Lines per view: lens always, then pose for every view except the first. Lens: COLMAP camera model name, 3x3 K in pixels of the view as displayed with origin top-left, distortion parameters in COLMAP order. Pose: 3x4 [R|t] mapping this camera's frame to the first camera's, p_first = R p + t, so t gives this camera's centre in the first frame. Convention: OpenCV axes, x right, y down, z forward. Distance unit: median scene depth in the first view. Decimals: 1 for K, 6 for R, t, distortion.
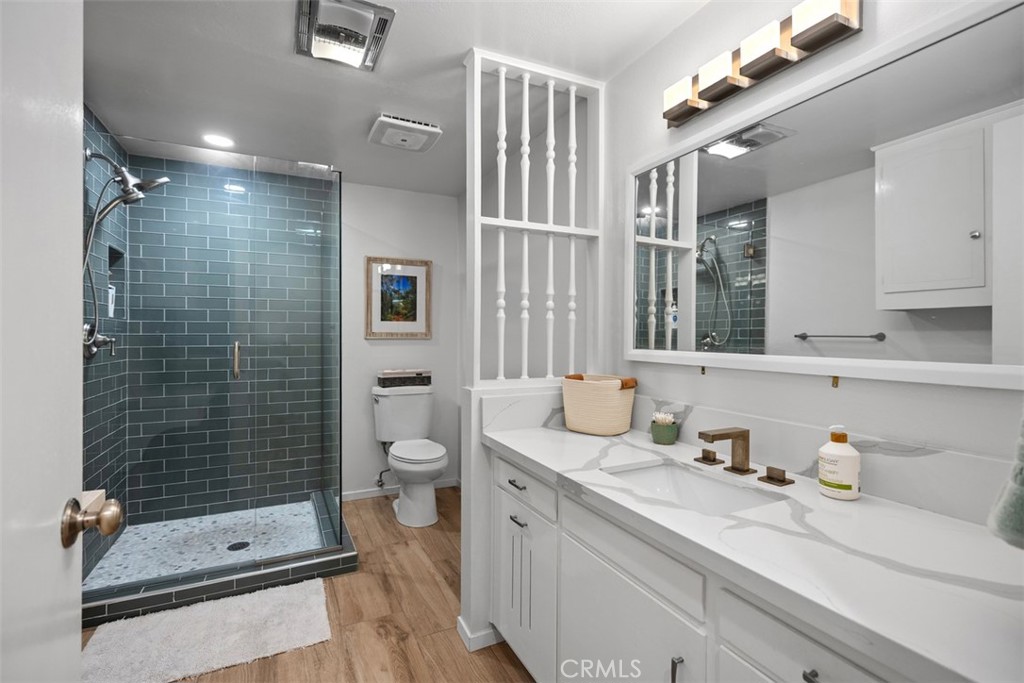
lens RADIAL K [[470.0, 0, 511.9], [0, 470.0, 335.6], [0, 0, 1]] dist [0.002558, 0.000056]
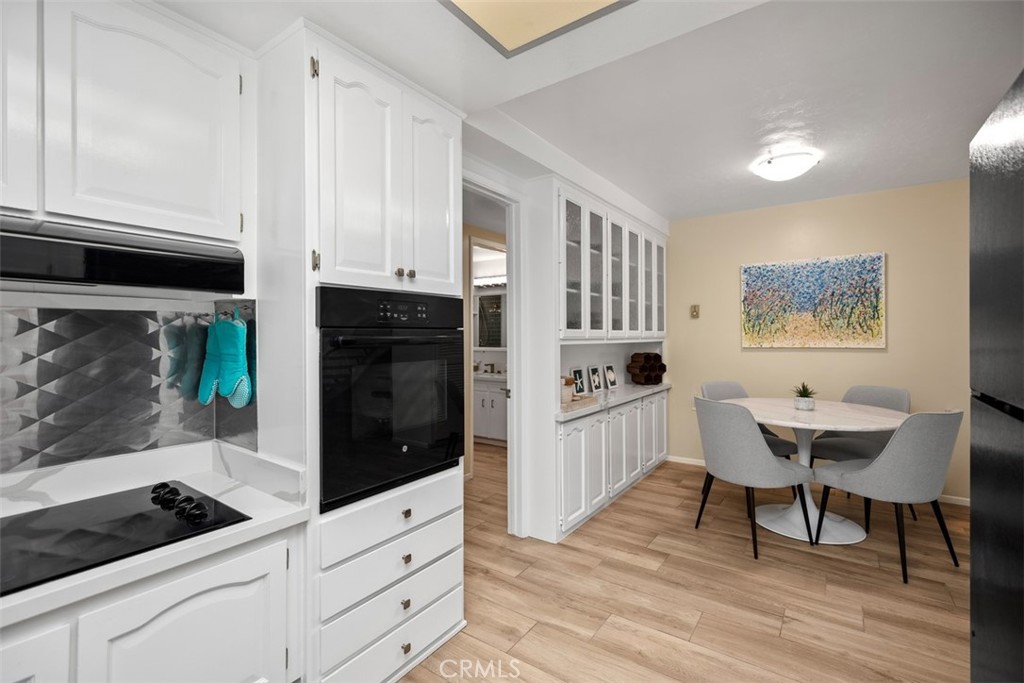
lens RADIAL K [[470.0, 0, 511.9], [0, 470.0, 335.6], [0, 0, 1]] dist [0.002558, 0.000056]
pose [[0.877497, -0.005410, 0.479551, -1.552654], [0.006473, 0.999979, -0.000563, -0.072497], [-0.479538, 0.003598, 0.877514, -3.134309]]
